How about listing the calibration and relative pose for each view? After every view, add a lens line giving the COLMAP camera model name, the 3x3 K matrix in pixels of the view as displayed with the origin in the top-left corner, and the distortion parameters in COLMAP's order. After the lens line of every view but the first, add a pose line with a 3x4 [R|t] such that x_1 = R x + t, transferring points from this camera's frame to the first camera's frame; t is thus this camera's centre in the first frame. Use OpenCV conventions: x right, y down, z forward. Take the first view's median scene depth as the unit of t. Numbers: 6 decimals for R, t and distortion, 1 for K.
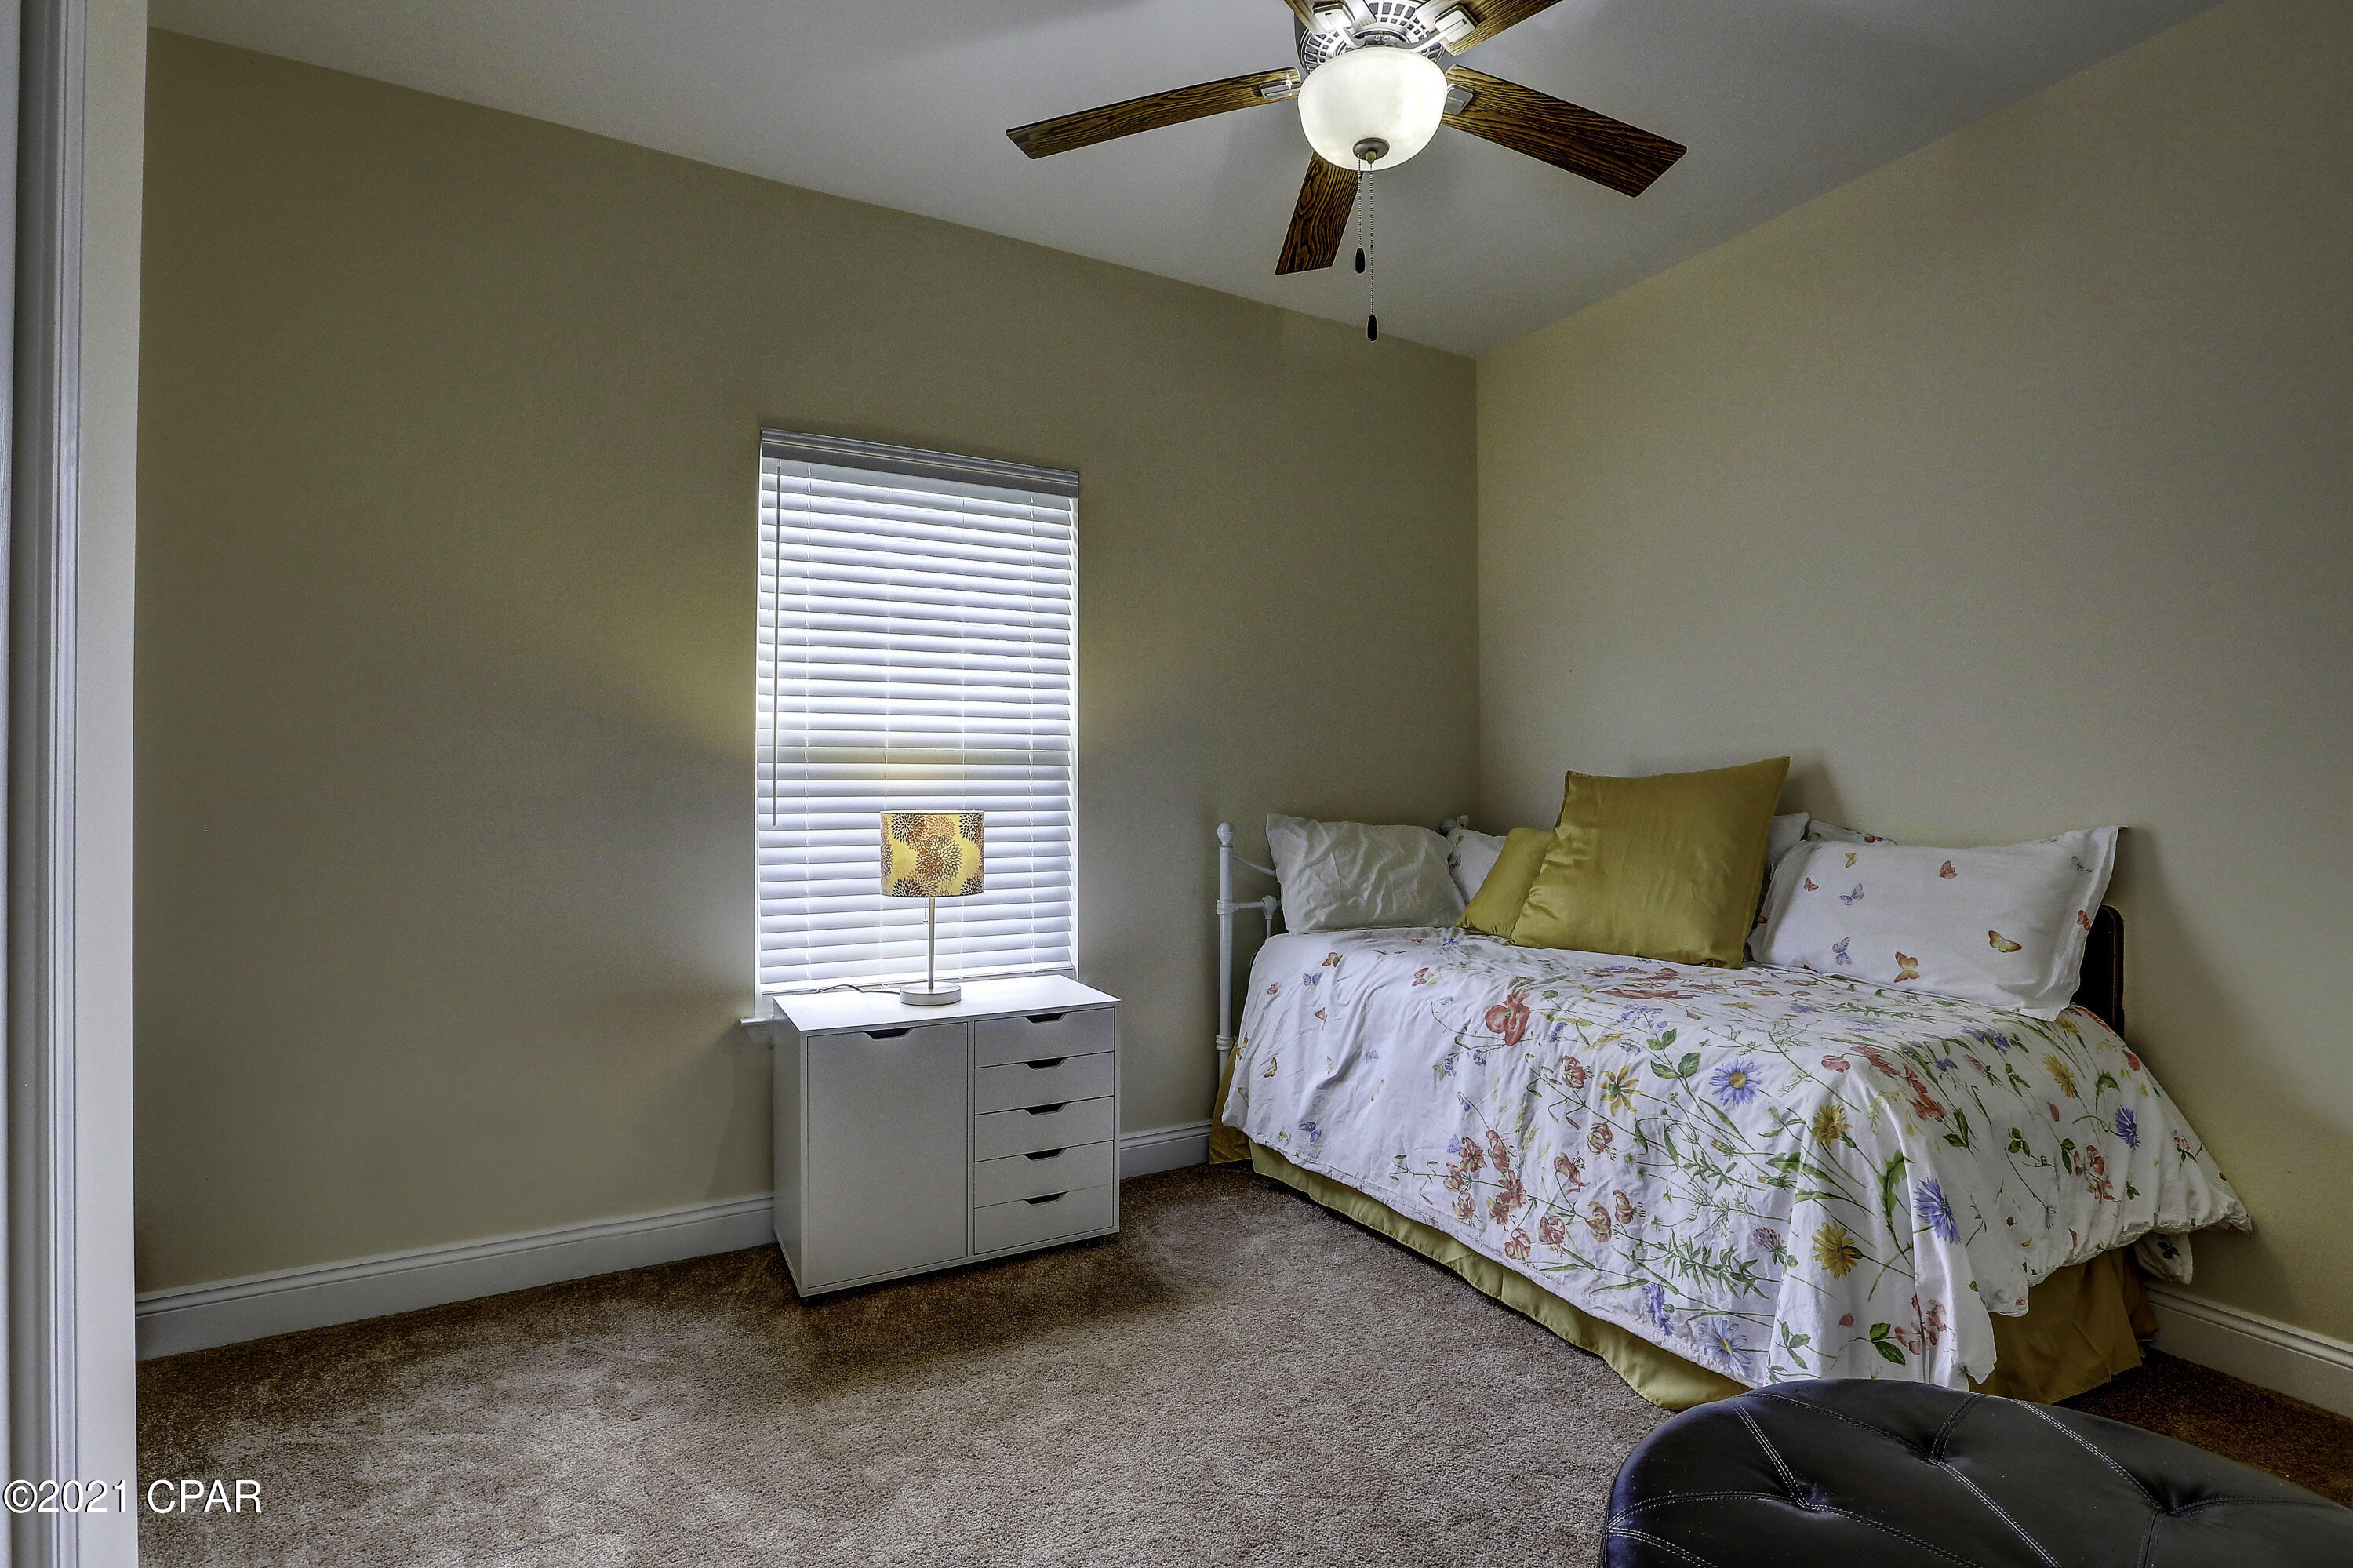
lens RADIAL K [[1082.0, 0, 1181.9], [0, 1082.0, 783.3], [0, 0, 1]] dist [-0.035619, 0.009815]
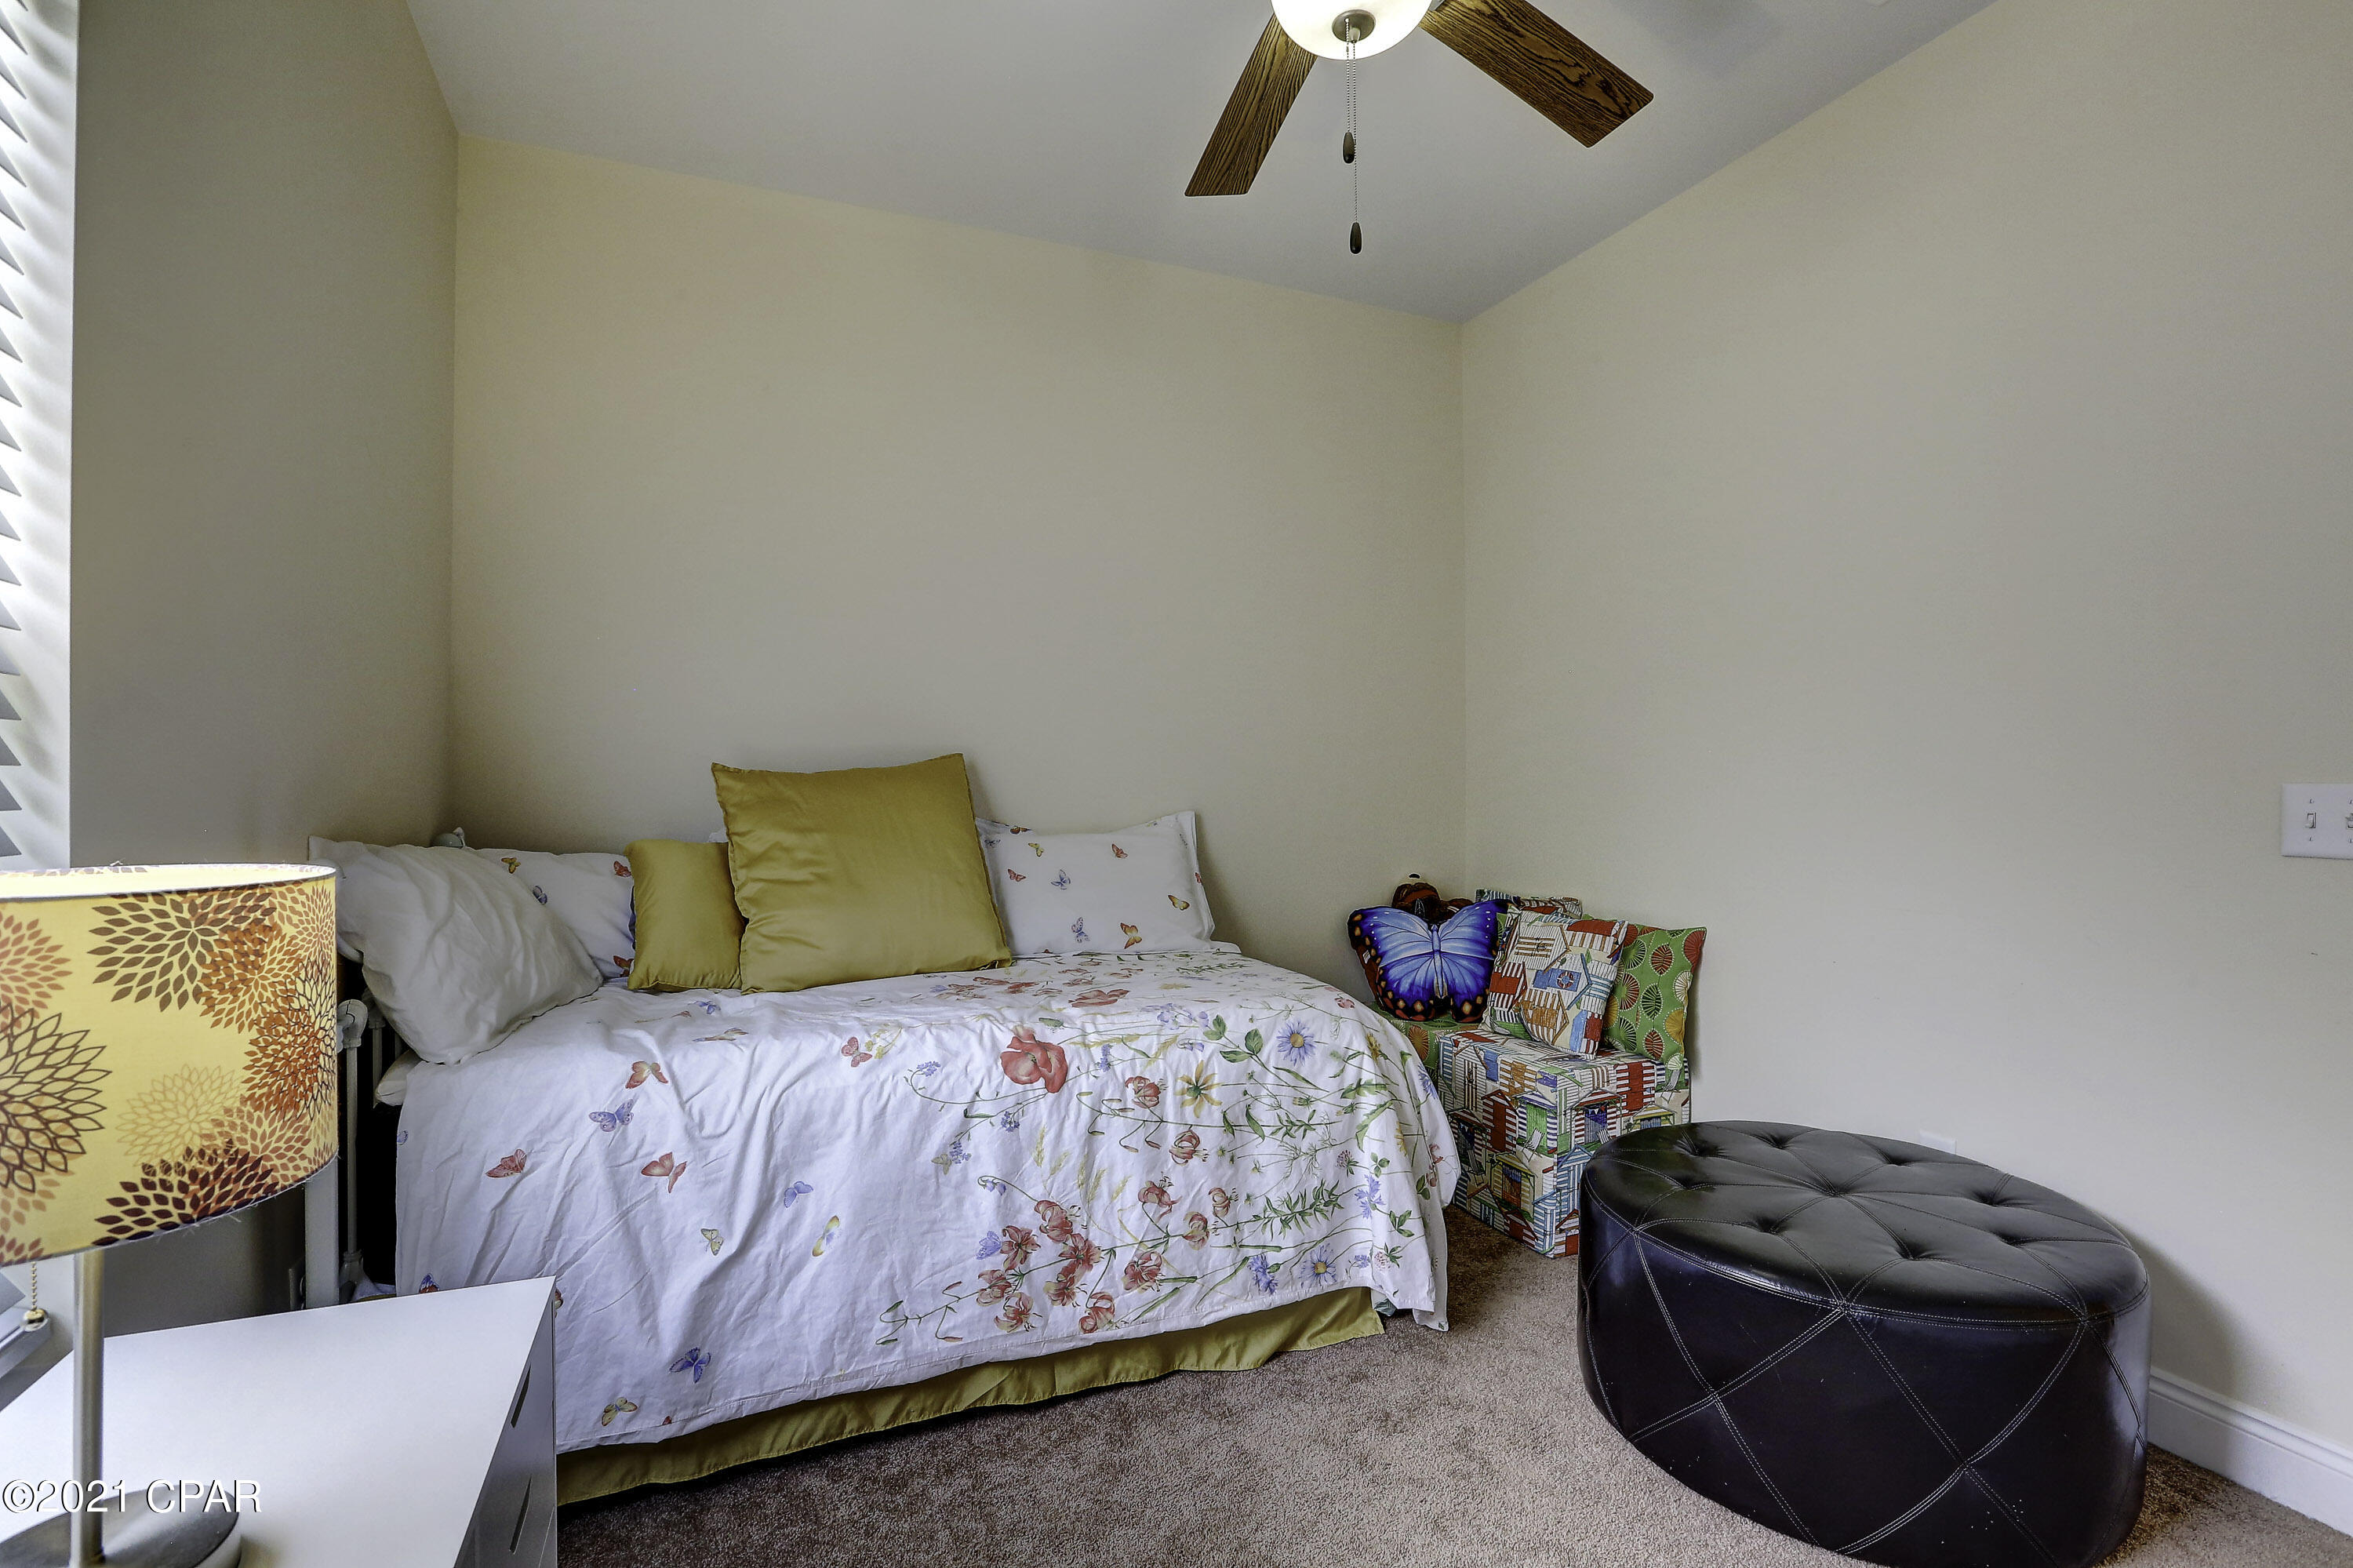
lens RADIAL K [[1082.0, 0, 1183.8], [0, 1082.0, 779.7], [0, 0, 1]] dist [-0.035619, 0.009815]
pose [[0.096805, 0.003462, 0.995297, -0.574917], [-0.009530, 0.999951, -0.002551, 0.000365], [-0.995258, -0.009238, 0.096834, 0.892558]]
